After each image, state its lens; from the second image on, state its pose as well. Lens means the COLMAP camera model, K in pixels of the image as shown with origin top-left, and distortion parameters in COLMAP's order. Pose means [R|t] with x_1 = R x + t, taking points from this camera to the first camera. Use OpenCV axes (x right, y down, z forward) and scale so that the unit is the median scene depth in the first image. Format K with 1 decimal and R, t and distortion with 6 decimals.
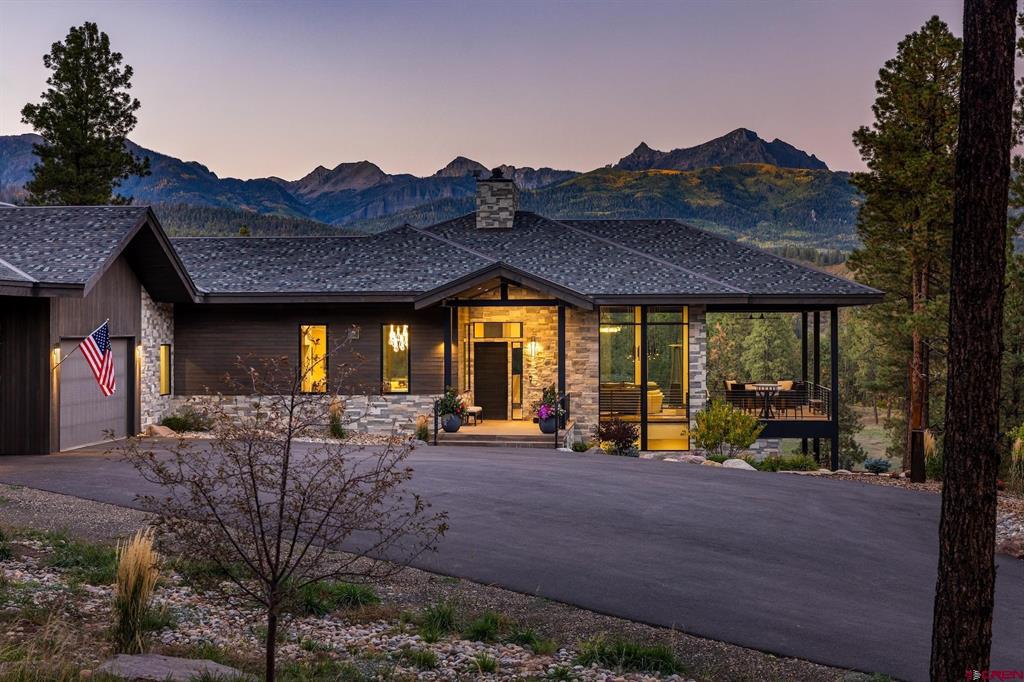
lens RADIAL K [[1805.6, 0, 515.6], [0, 1805.6, 338.0], [0, 0, 1]] dist [0.034784, 0.000000]
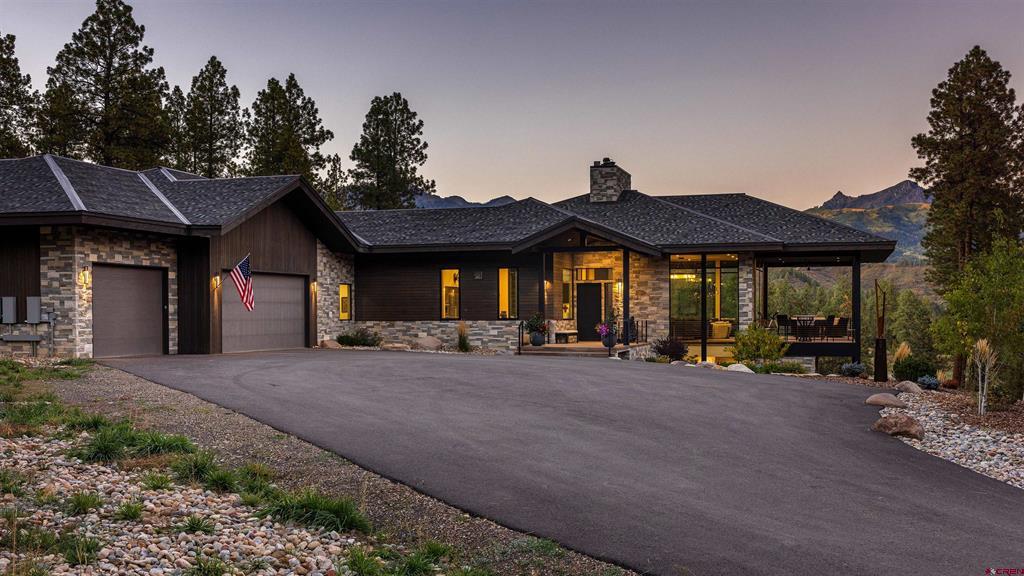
lens RADIAL K [[1115.6, 0, 513.5], [0, 1115.6, 340.9], [0, 0, 1]] dist [0.017440, 0.000000]
pose [[0.976190, 0.002851, -0.216900, 0.111453], [0.001028, 0.999842, 0.017768, 0.030388], [0.216916, -0.017567, 0.976032, 0.178302]]
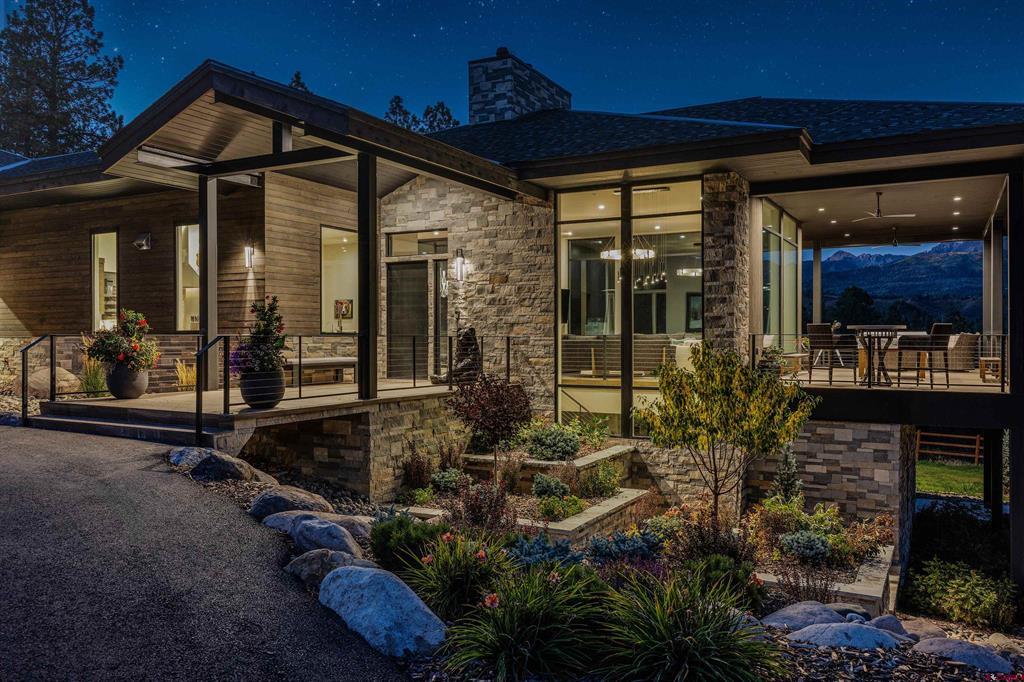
lens RADIAL K [[816.1, 0, 510.2], [0, 816.1, 340.3], [0, 0, 1]] dist [0.013881, 0.004574]
pose [[0.911409, -0.000569, -0.411501, 0.143917], [-0.001440, 0.999989, -0.004570, 0.032432], [0.411499, 0.004758, 0.911398, 0.743246]]
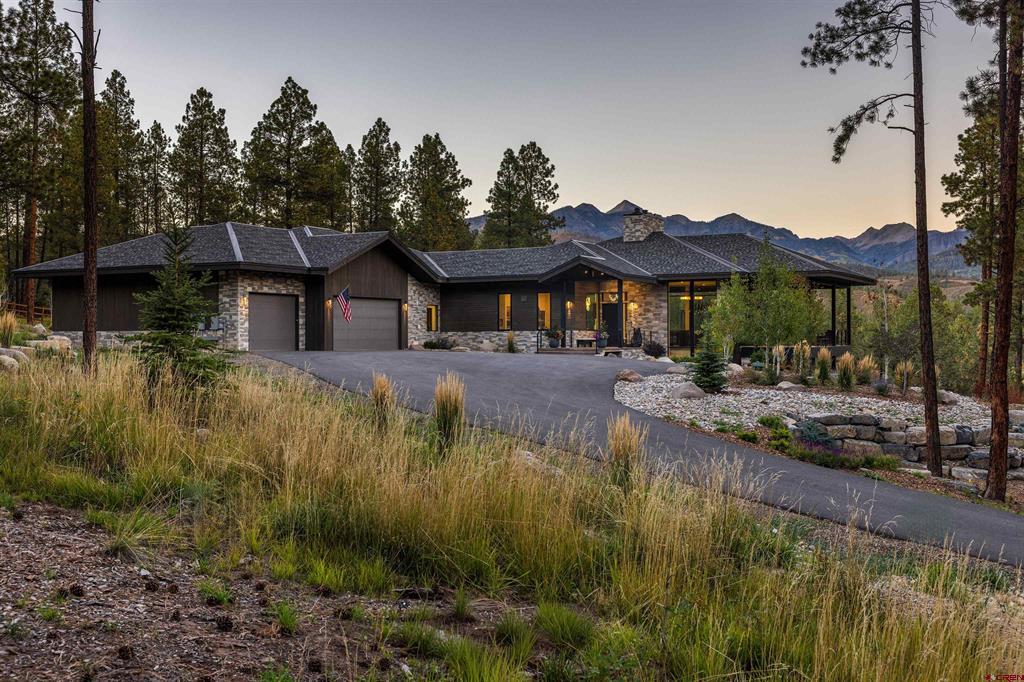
lens RADIAL K [[1209.8, 0, 510.2], [0, 1209.8, 340.1], [0, 0, 1]] dist [0.027677, 0.000000]
pose [[0.913345, -0.003678, -0.407171, 0.385440], [0.000605, 0.999970, -0.007675, 0.048026], [0.407187, 0.006764, 0.913320, -0.140699]]
